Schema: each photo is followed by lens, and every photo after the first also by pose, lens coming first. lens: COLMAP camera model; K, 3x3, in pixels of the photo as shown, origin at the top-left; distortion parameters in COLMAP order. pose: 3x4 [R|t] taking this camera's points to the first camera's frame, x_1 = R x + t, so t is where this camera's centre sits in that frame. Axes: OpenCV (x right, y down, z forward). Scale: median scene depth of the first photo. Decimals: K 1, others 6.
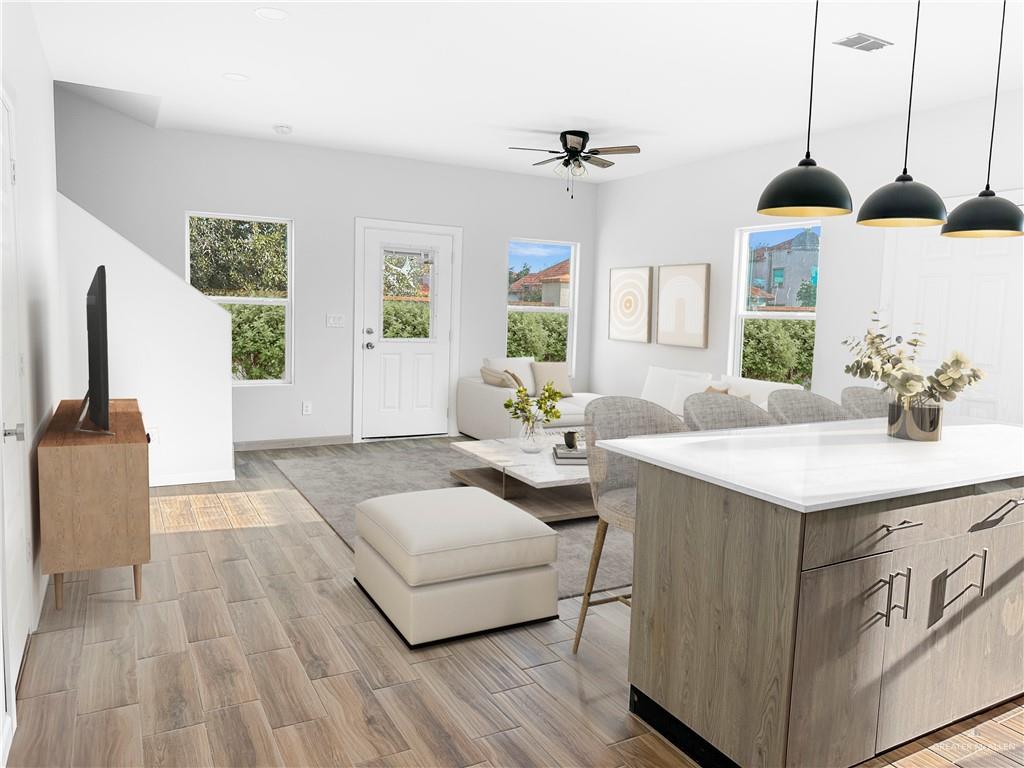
lens RADIAL K [[729.0, 0, 509.5], [0, 729.0, 381.6], [0, 0, 1]] dist [-0.010962, 0.000584]
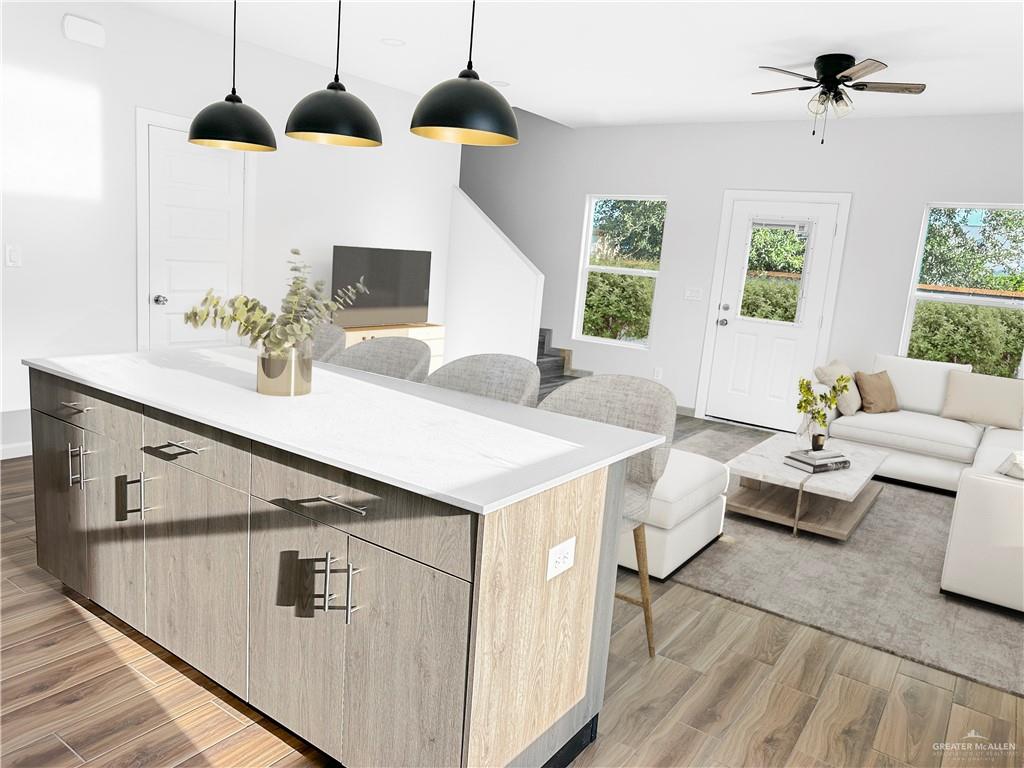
lens RADIAL K [[729.0, 0, 509.0], [0, 729.0, 384.7], [0, 0, 1]] dist [-0.010962, 0.000584]
pose [[0.444220, 0.162465, -0.881064, 0.548433], [-0.159094, 0.982096, 0.100882, -0.020115], [0.881679, 0.095358, 0.462114, 0.308203]]
